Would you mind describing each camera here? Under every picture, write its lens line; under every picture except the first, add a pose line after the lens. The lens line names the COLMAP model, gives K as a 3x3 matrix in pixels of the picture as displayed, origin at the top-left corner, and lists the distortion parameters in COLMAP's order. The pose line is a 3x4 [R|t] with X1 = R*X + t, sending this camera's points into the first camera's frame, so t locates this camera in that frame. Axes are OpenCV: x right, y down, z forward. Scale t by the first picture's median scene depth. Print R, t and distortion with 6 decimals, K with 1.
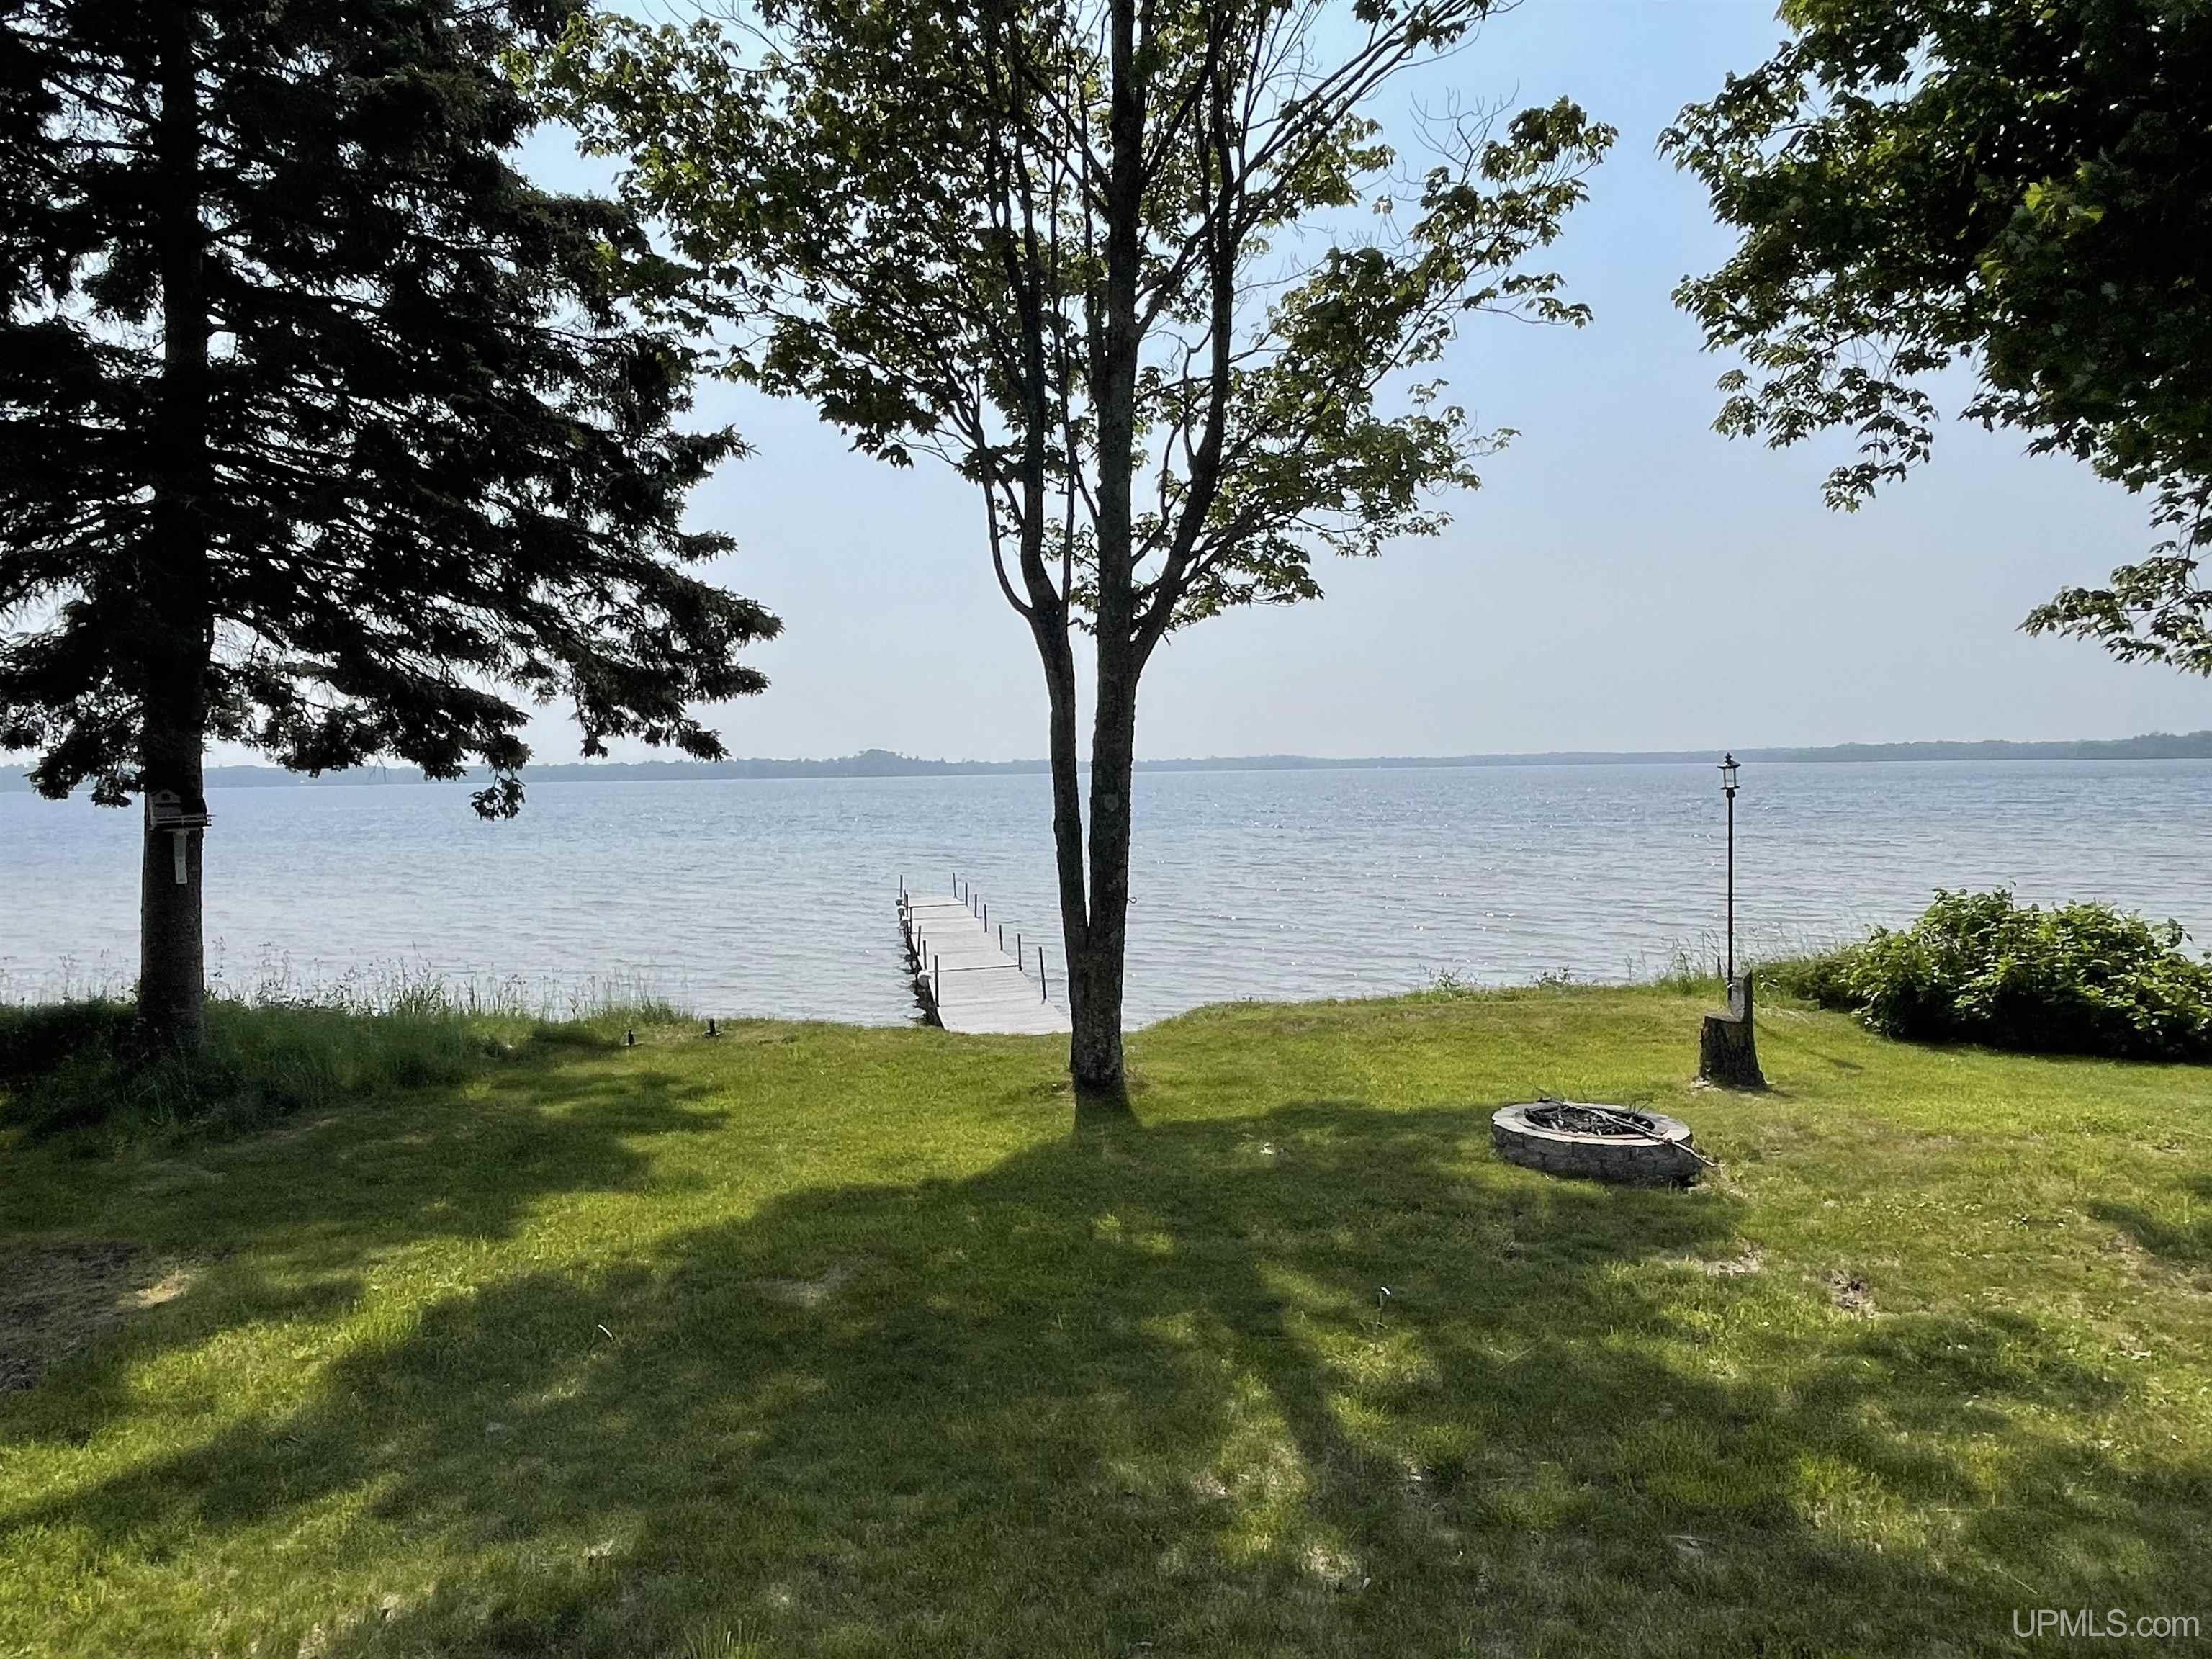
lens RADIAL K [[1468.7, 0, 1106.0], [0, 1468.7, 829.5], [0, 0, 1]] dist [0.008184, -0.019739]
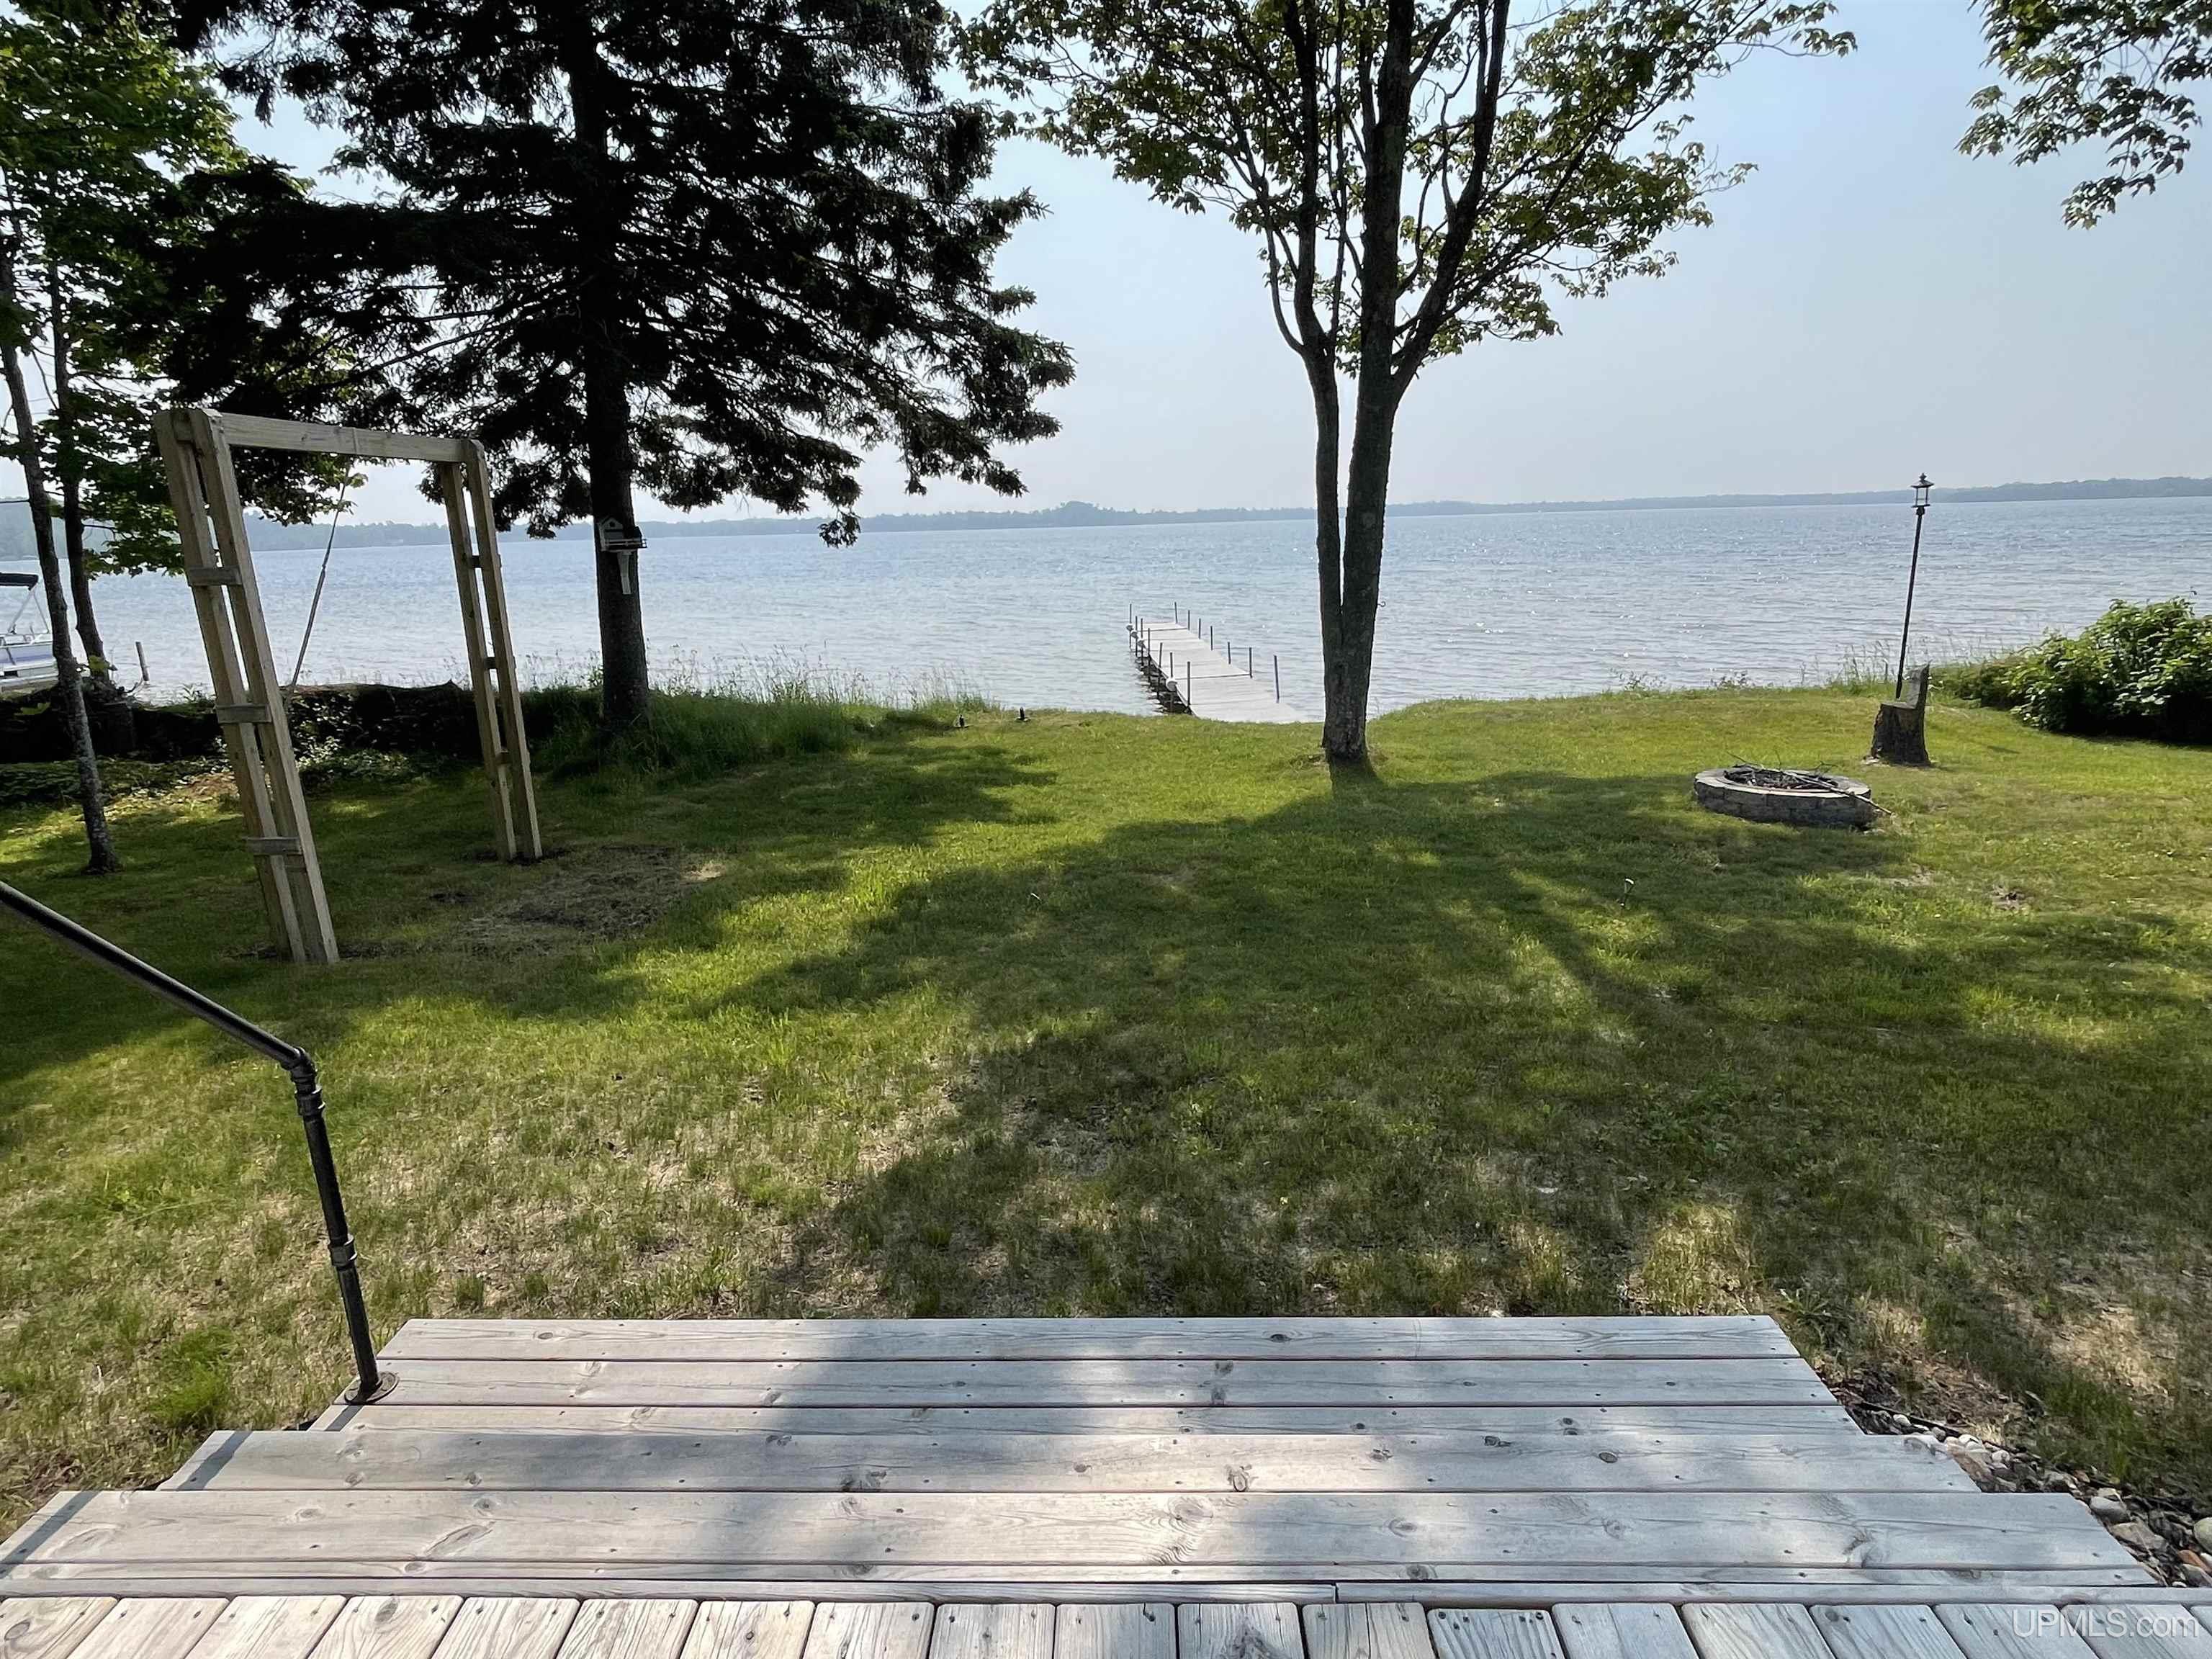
lens RADIAL K [[1287.6, 0, 1102.9], [0, 1287.6, 858.5], [0, 0, 1]] dist [-0.003050, 0.007056]
pose [[0.991708, 0.022060, -0.126607, -0.070948], [0.005530, 0.976919, 0.213539, 0.025718], [0.128395, -0.212469, 0.968696, -0.090181]]
